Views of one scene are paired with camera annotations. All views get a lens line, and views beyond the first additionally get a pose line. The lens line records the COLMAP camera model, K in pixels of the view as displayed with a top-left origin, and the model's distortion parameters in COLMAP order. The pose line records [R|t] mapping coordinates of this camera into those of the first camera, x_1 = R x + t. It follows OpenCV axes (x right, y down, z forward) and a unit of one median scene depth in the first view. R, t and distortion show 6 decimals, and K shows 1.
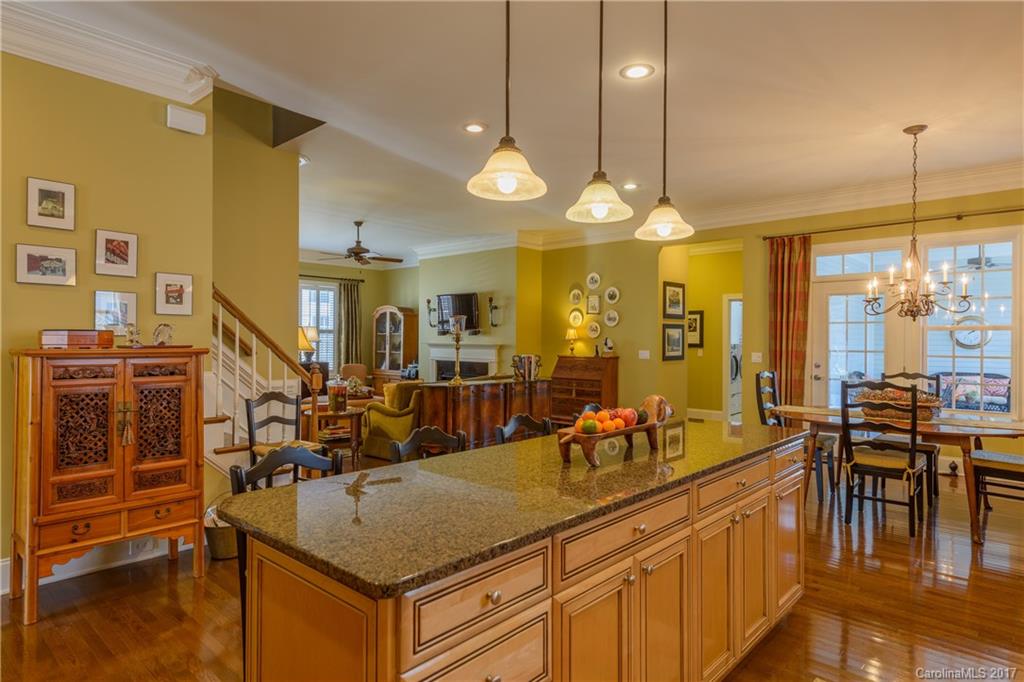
lens RADIAL K [[579.6, 0, 511.0], [0, 579.6, 339.6], [0, 0, 1]] dist [0.002049, -0.000420]
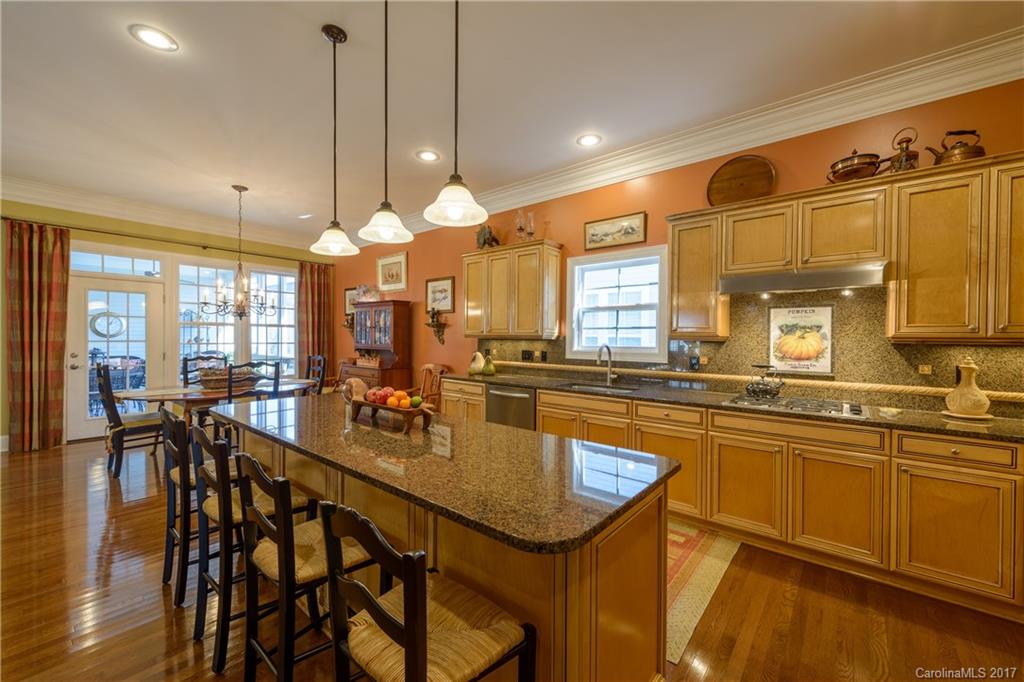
lens RADIAL K [[405.4, 0, 506.3], [0, 405.4, 340.7], [0, 0, 1]] dist [0.009828, 0.000185]
pose [[-0.025265, -0.016993, 0.999536, -0.171317], [-0.010408, 0.999806, 0.016734, -0.001854], [-0.999627, -0.009981, -0.025437, 0.174453]]
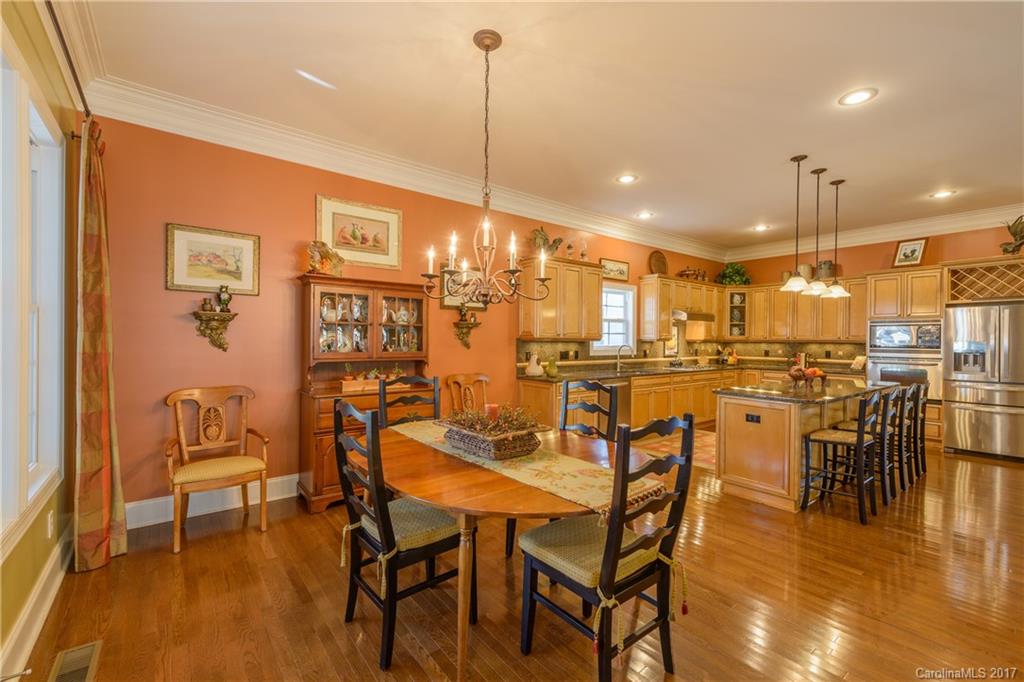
lens RADIAL K [[431.5, 0, 505.7], [0, 431.5, 341.2], [0, 0, 1]] dist [0.003304, -0.000809]
pose [[-0.982605, -0.015010, 0.185099, 0.265917], [-0.014412, 0.999886, 0.004573, 0.002236], [-0.185146, 0.001826, -0.982709, 0.721986]]
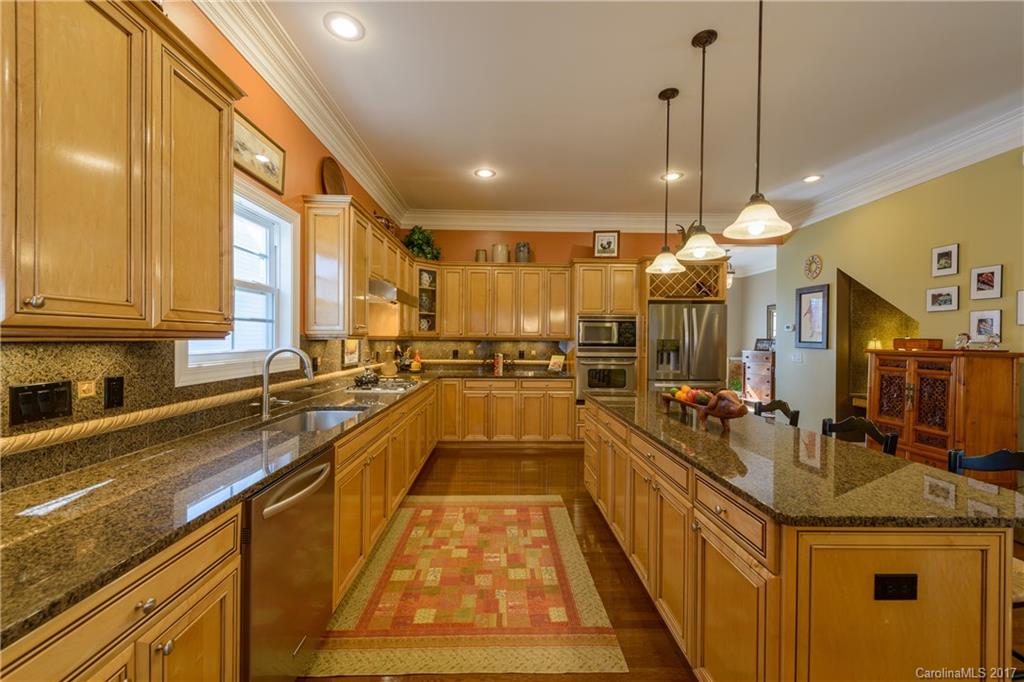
lens RADIAL K [[405.4, 0, 511.3], [0, 405.4, 340.3], [0, 0, 1]] dist [0.009828, 0.000185]
pose [[-0.725118, -0.012839, -0.688505, 0.277872], [-0.013867, 0.999896, -0.004041, 0.002465], [0.688485, 0.006617, -0.725220, 0.325919]]
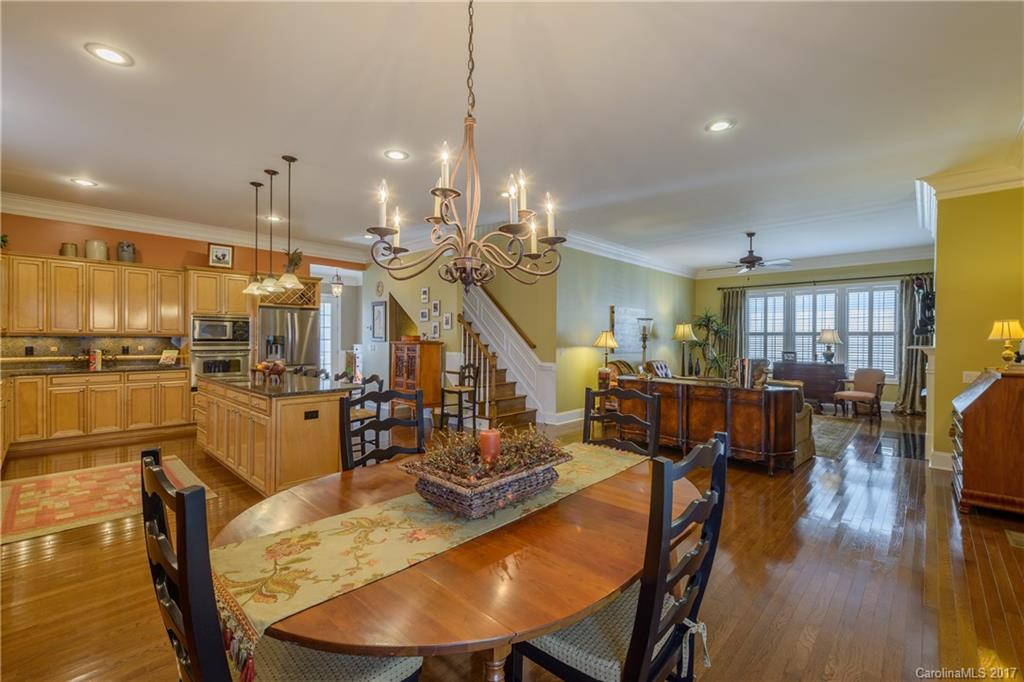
lens RADIAL K [[431.5, 0, 512.7], [0, 431.5, 342.0], [0, 0, 1]] dist [0.003304, -0.000809]
pose [[-0.021830, -0.000361, -0.999762, 0.487037], [-0.006718, 0.999977, -0.000215, 0.004537], [0.999739, 0.006712, -0.021832, 0.495502]]
